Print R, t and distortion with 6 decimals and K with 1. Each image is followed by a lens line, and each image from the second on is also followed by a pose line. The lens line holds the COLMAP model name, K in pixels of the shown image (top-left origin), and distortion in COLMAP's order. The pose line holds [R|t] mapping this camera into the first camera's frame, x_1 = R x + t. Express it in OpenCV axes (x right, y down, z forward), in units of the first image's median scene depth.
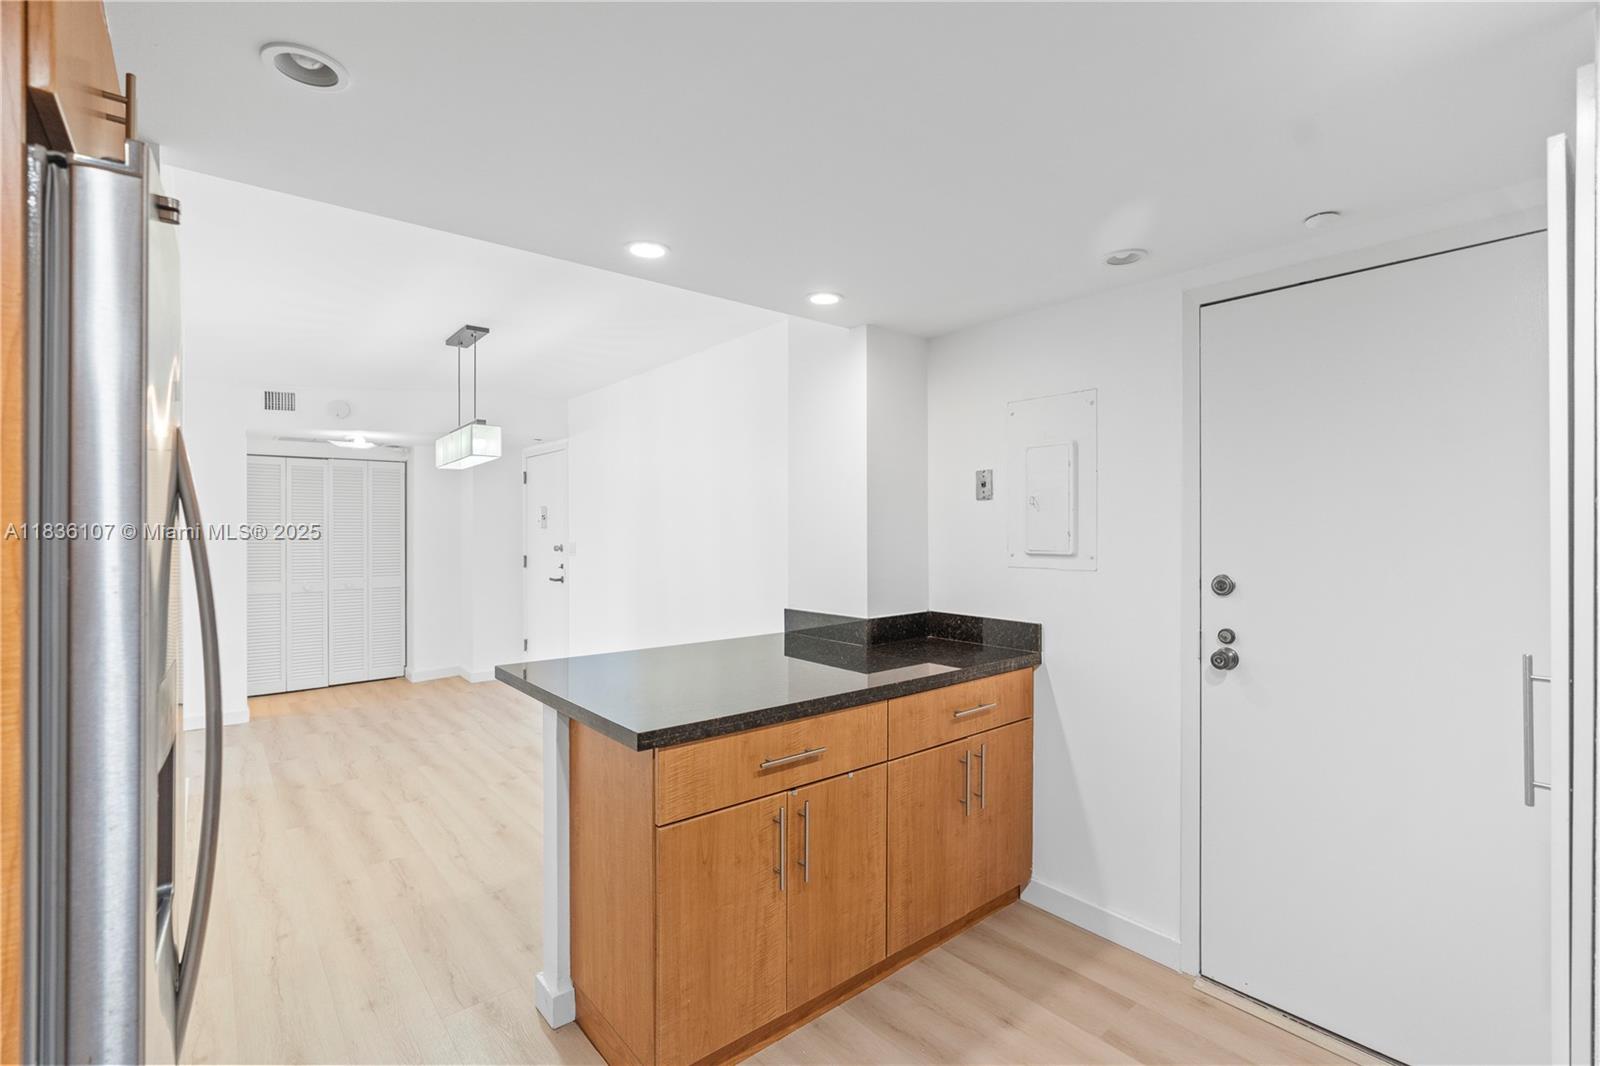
lens RADIAL K [[718.8, 0, 799.2], [0, 718.8, 528.6], [0, 0, 1]] dist [-0.003204, 0.000325]
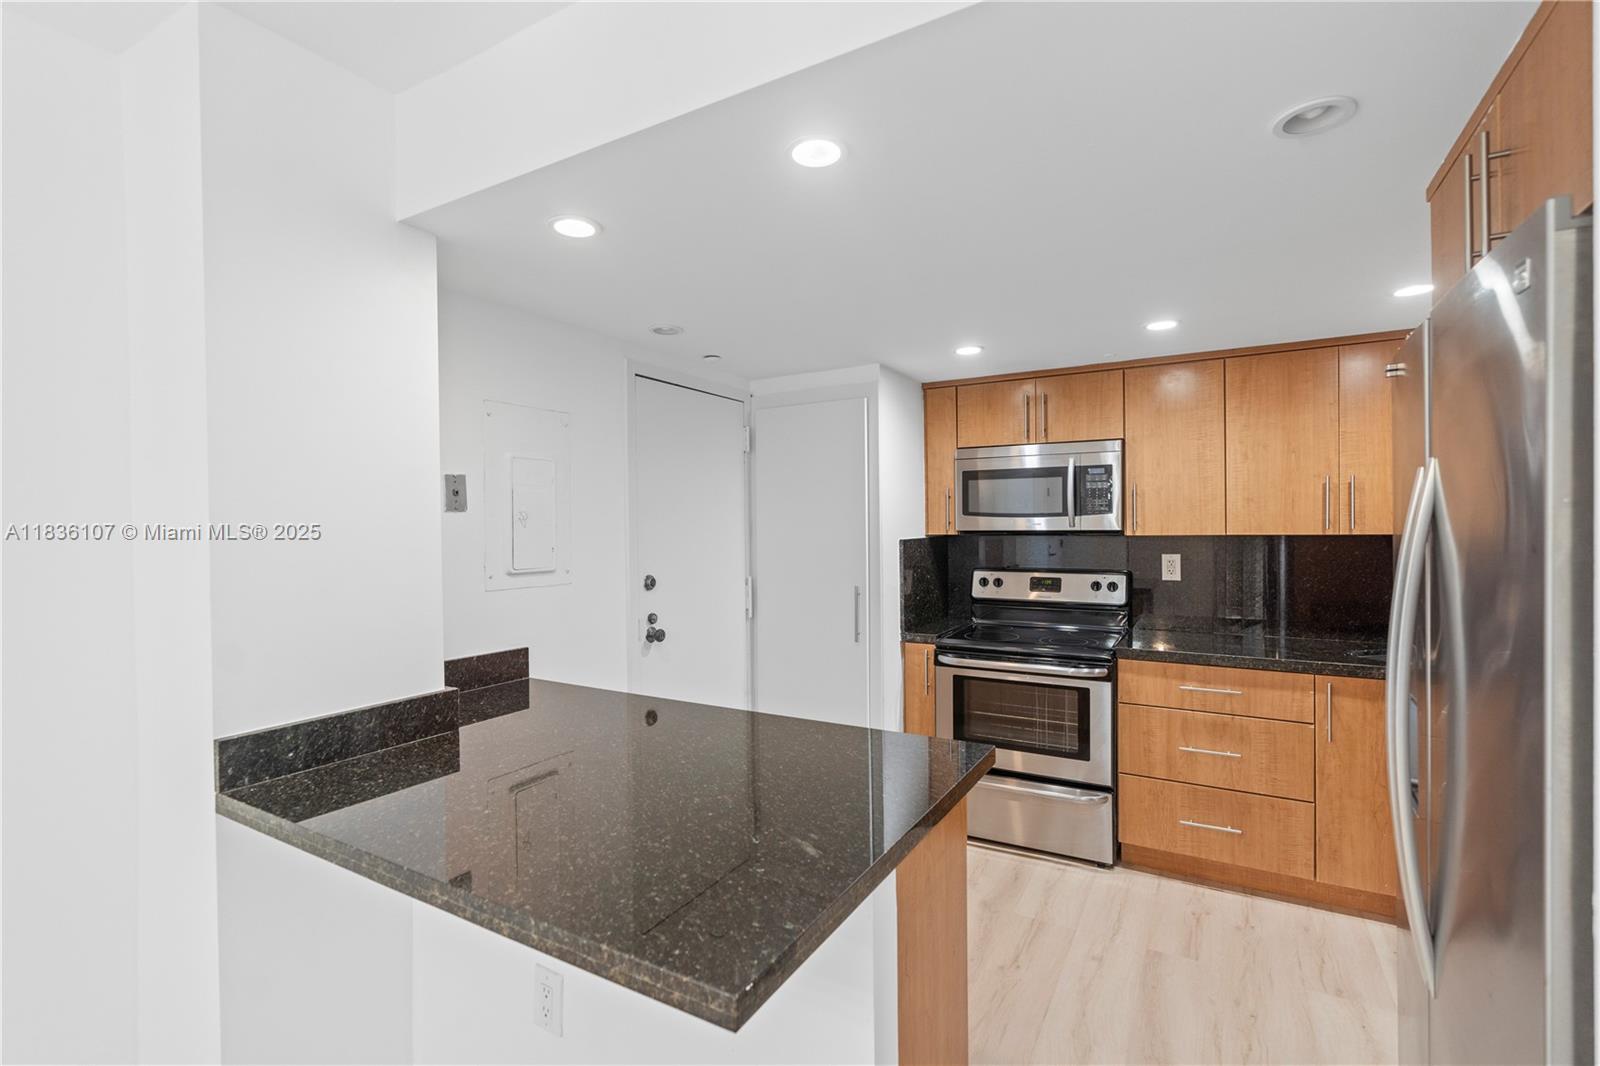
lens RADIAL K [[719.6, 0, 808.0], [0, 719.6, 530.4], [0, 0, 1]] dist [-0.004131, 0.001013]
pose [[-0.347486, 0.003212, 0.937680, -0.628050], [0.011365, 0.999935, 0.000787, -0.014739], [-0.937616, 0.010930, -0.347500, 0.915960]]
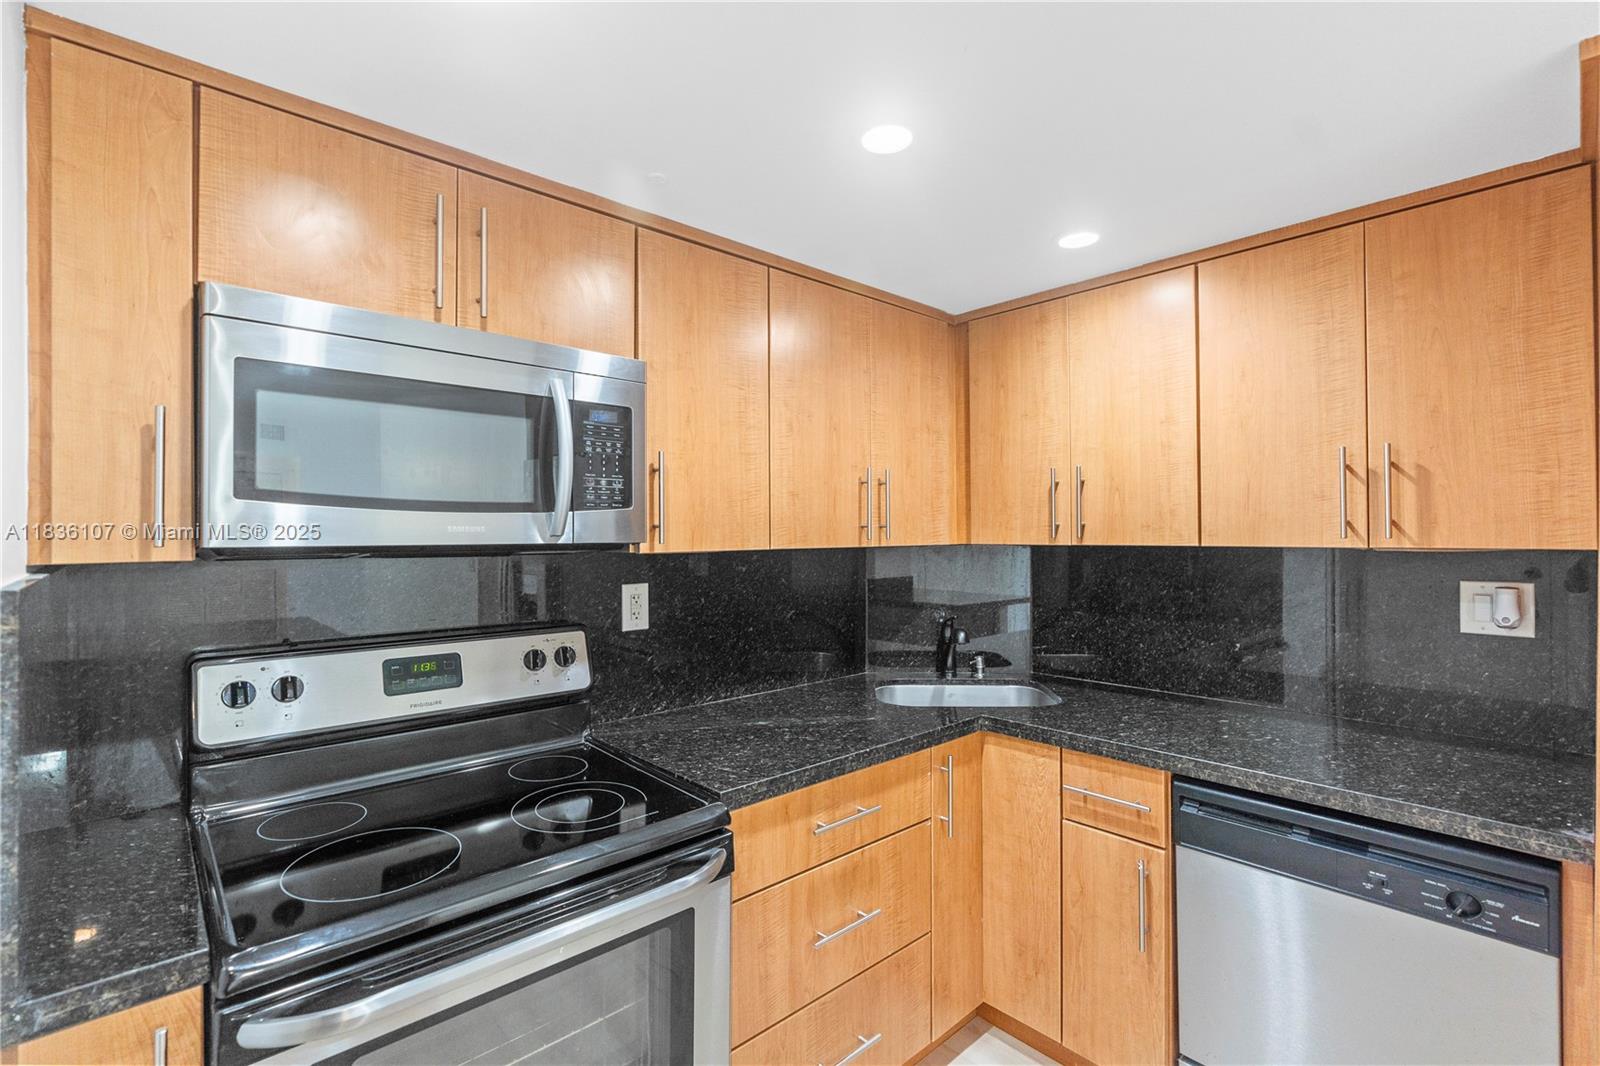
lens RADIAL K [[722.8, 0, 795.0], [0, 722.8, 528.1], [0, 0, 1]] dist [-0.003408, 0.000436]
pose [[-0.998945, 0.008753, -0.045092, 0.184562], [0.008965, 0.999950, -0.004510, -0.016706], [0.045050, -0.004909, -0.998973, 0.624877]]
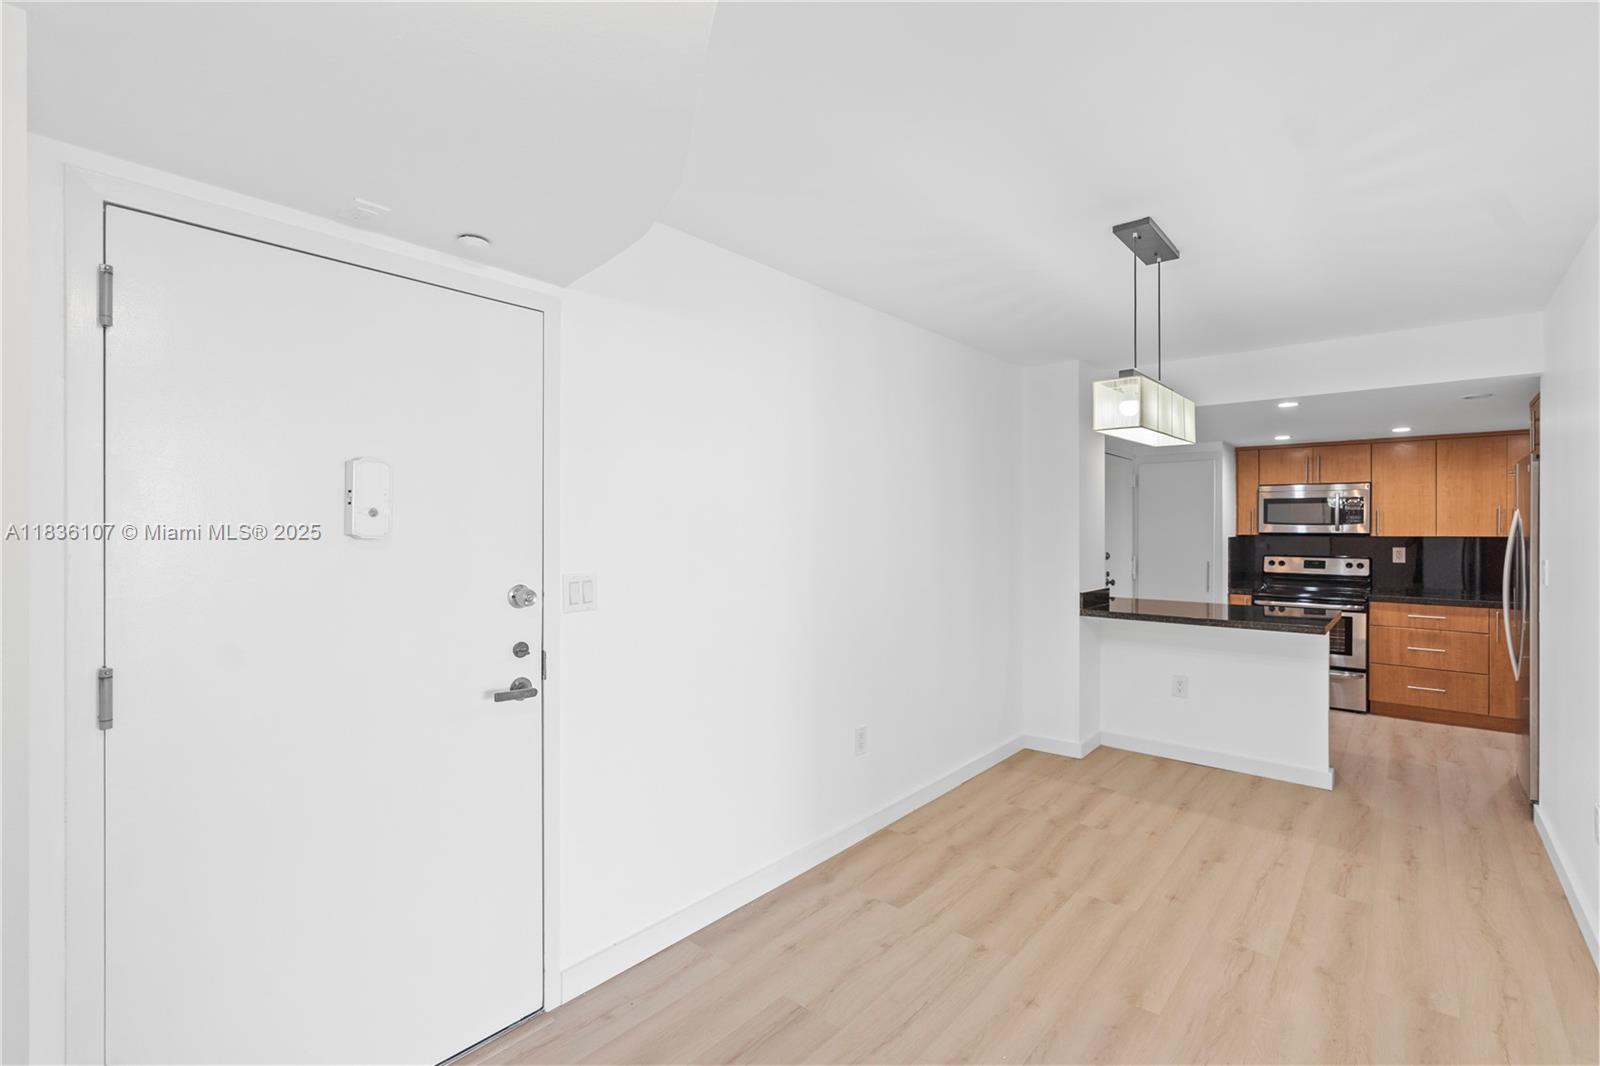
lens RADIAL K [[718.8, 0, 799.2], [0, 718.8, 528.6], [0, 0, 1]] dist [-0.003204, 0.000325]
pose [[-0.166917, 0.005534, 0.985955, -1.492108], [-0.002053, 0.999980, -0.005960, -0.005890], [-0.985969, -0.003019, -0.166903, 2.017020]]
